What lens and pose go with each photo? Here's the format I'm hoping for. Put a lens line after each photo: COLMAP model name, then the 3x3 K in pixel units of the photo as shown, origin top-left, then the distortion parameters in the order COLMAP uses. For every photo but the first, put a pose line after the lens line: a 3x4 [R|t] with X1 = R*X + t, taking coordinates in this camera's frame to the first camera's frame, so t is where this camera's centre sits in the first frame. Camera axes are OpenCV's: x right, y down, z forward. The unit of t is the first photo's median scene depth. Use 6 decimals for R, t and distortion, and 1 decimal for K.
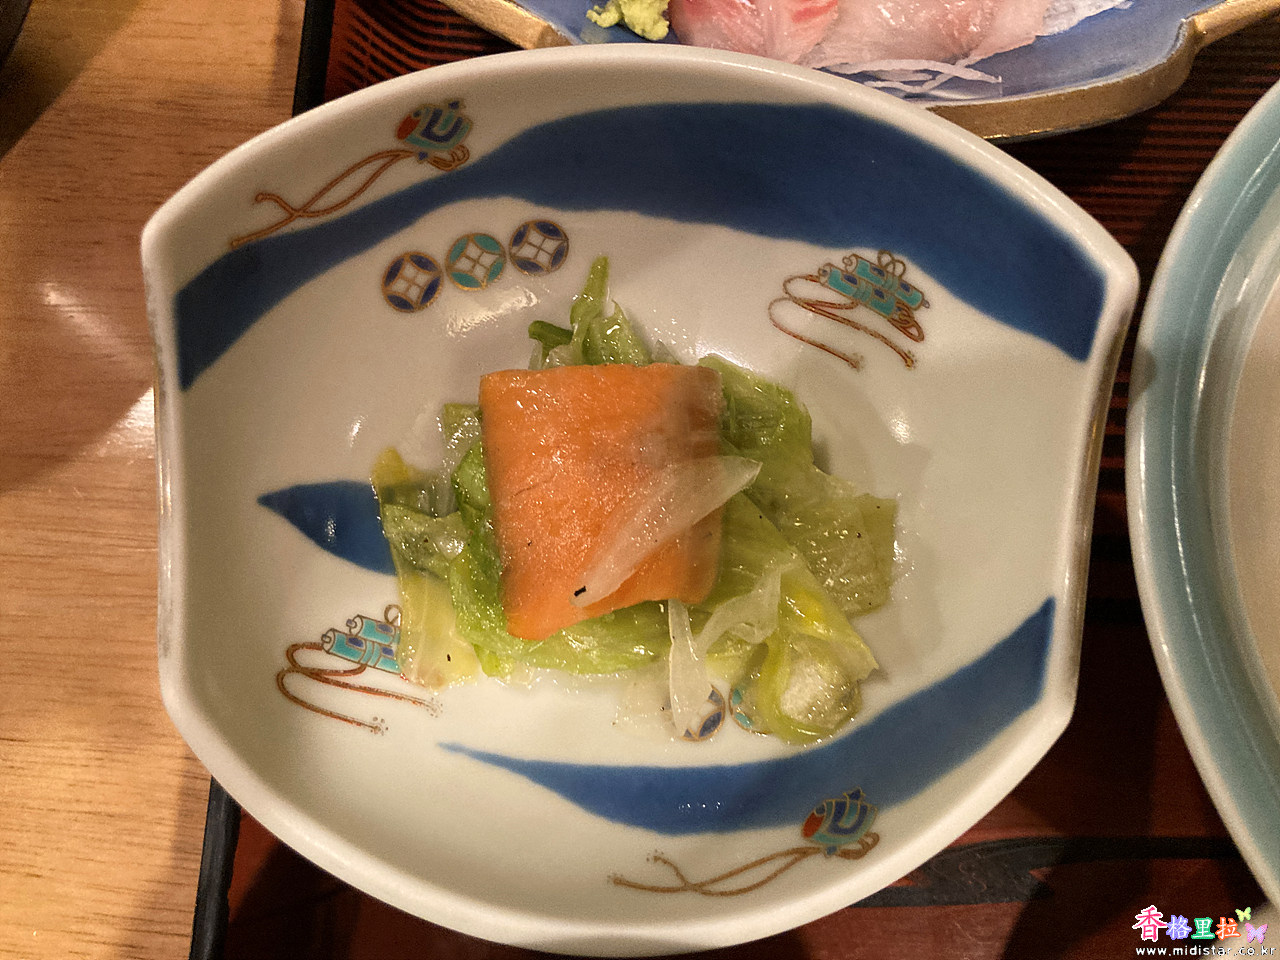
lens RADIAL K [[1072.9, 0, 639.7], [0, 1072.9, 470.9], [0, 0, 1]] dist [-0.035483, 0.067208]
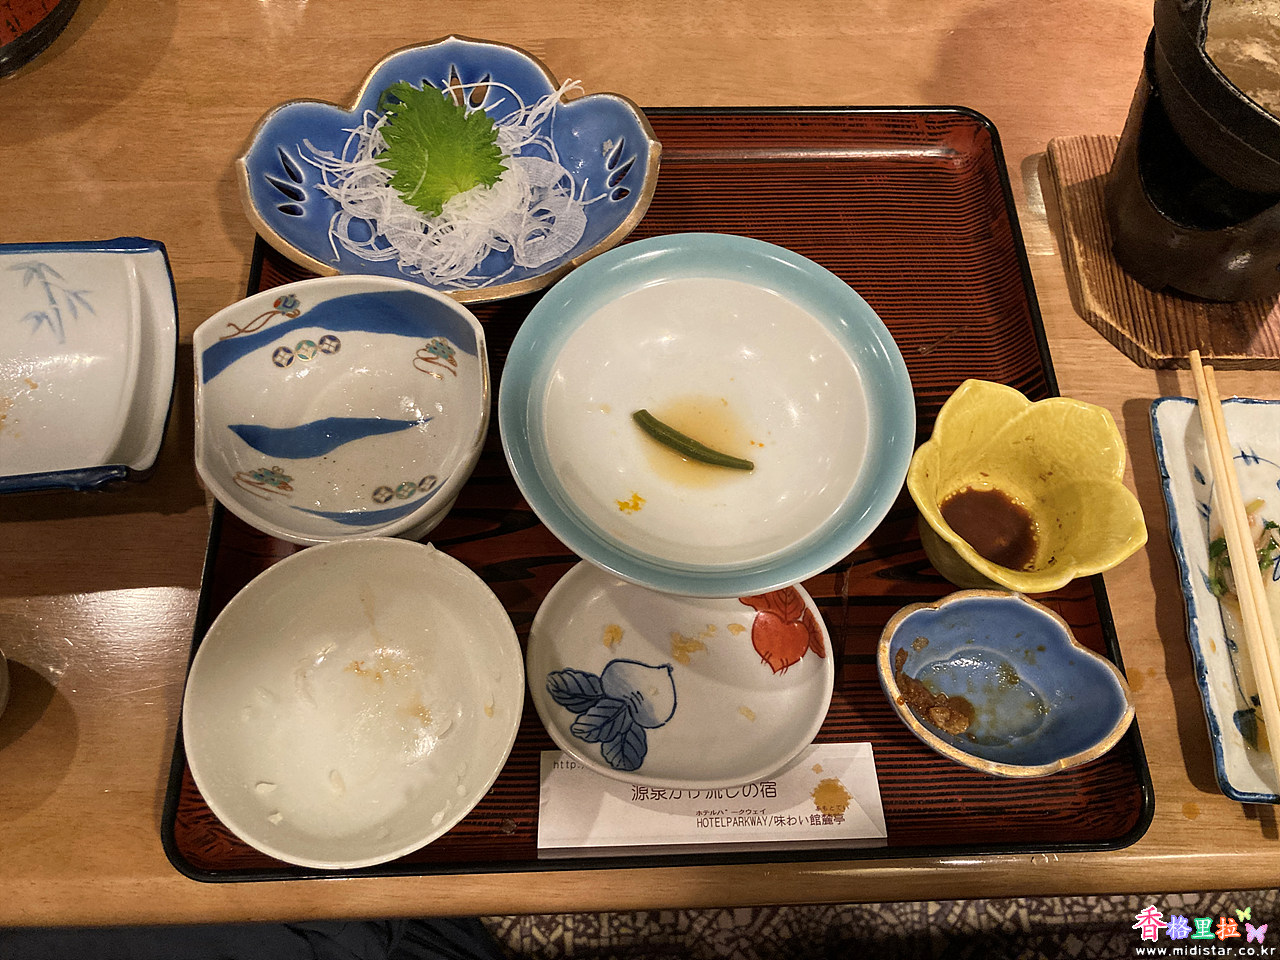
lens RADIAL K [[1060.7, 0, 656.3], [0, 1060.7, 476.9], [0, 0, 1]] dist [-0.012378, 0.044032]
pose [[0.997808, -0.052151, 0.040748, 0.669009], [0.058871, 0.980697, -0.186462, 0.745039], [-0.030237, 0.188452, 0.981617, -1.803164]]
